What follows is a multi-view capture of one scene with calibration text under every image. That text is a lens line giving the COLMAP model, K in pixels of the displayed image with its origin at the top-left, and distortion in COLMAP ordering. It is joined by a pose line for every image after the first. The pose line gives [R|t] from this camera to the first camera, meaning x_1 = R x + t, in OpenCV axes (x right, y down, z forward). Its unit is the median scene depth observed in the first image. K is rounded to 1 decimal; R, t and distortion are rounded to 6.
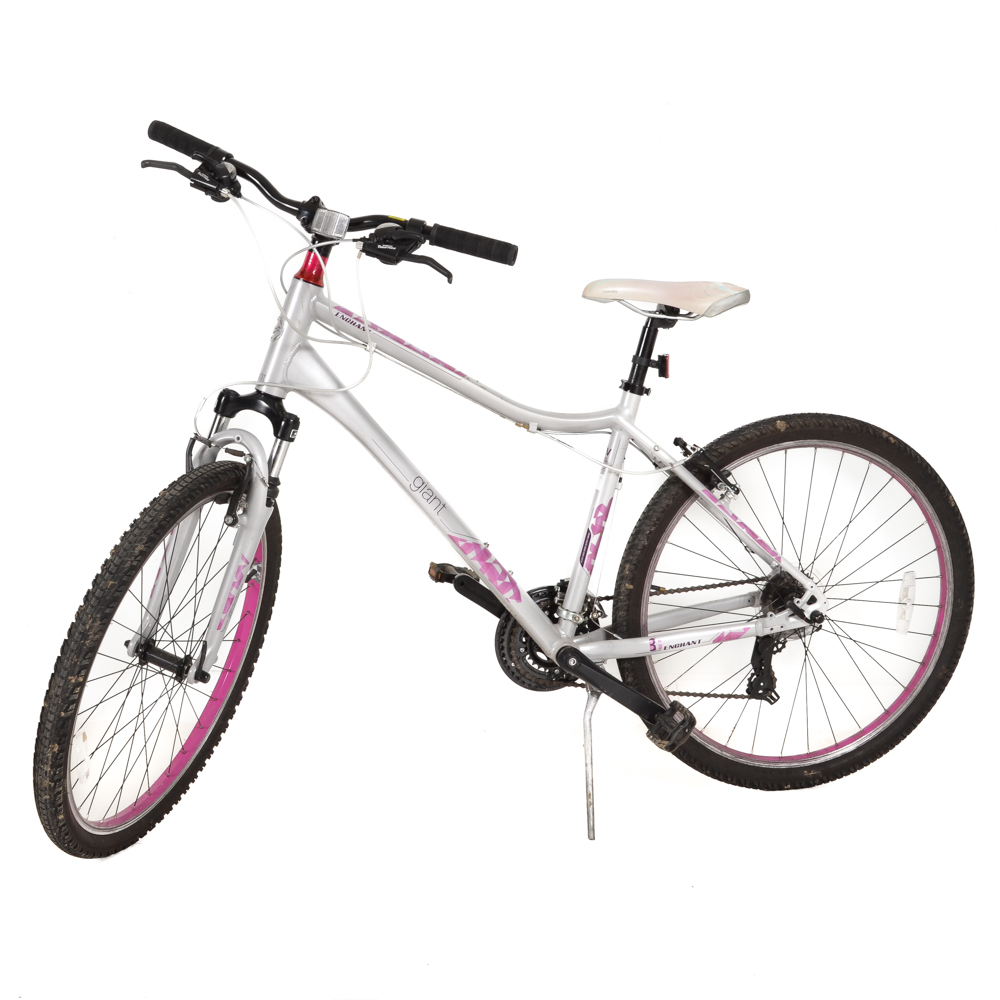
lens RADIAL K [[2028.9, 0, 500.0], [0, 2028.9, 500.0], [0, 0, 1]] dist [0.018650, 0.070350]
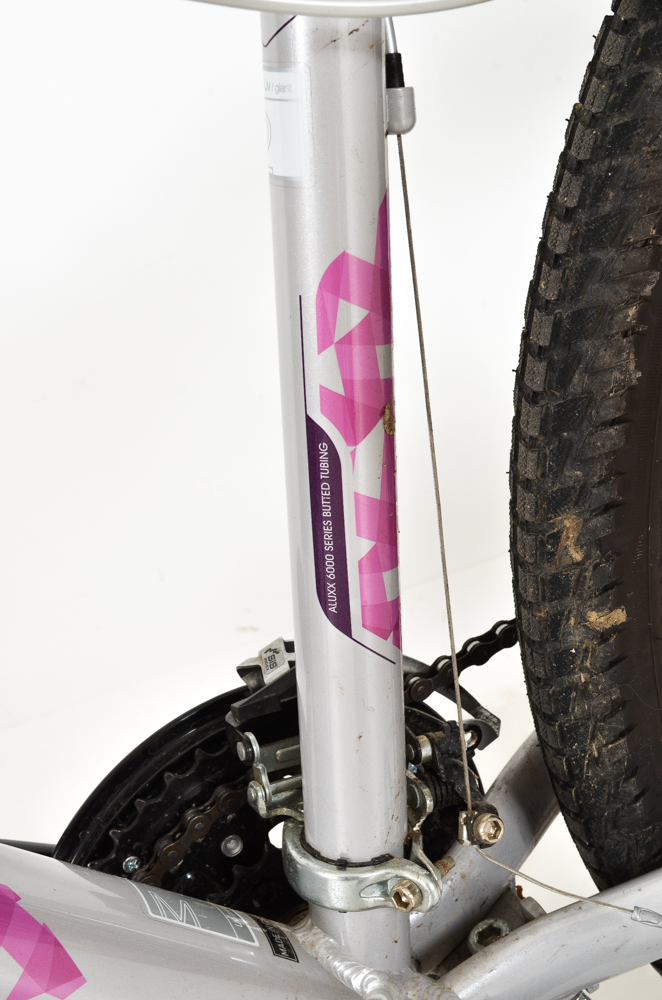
lens RADIAL K [[1594.8, 0, 331.0], [0, 1594.8, 500.0], [0, 0, 1]] dist [-0.008812, 0.018811]
pose [[0.935198, -0.347728, 0.067007, 0.033938], [0.323447, 0.915786, 0.238155, -0.010377], [-0.144177, -0.201049, 0.968913, 0.864090]]
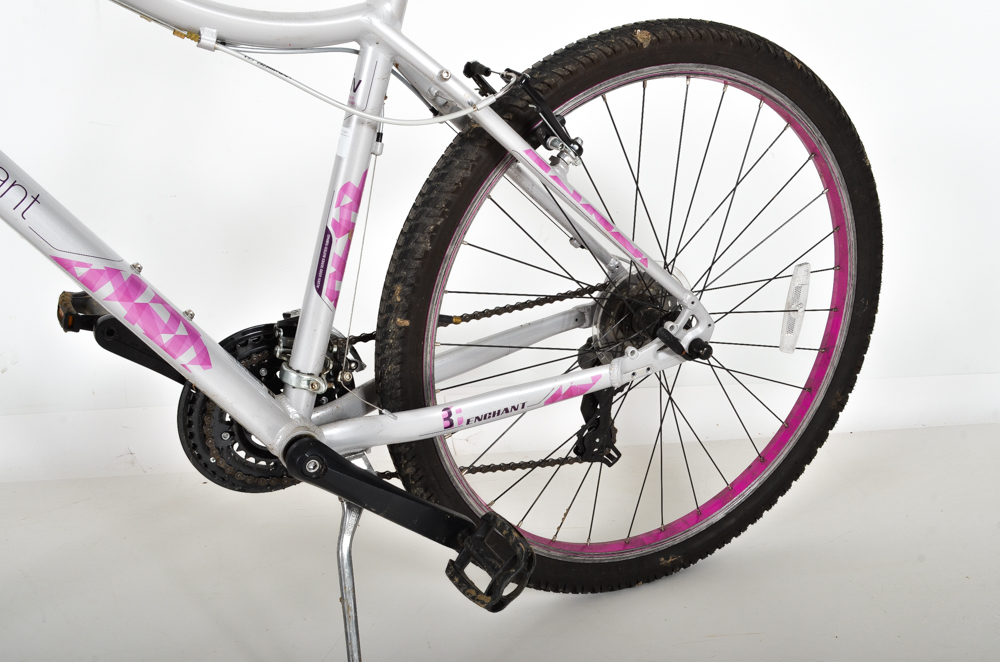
lens RADIAL K [[1161.8, 0, 500.0], [0, 1161.8, 331.0], [0, 0, 1]] dist [-0.051512, -0.003800]
pose [[0.980340, -0.063273, 0.186894, 0.028547], [0.038145, 0.990096, 0.135114, 0.001077], [-0.193592, -0.125329, 0.973044, 0.670338]]
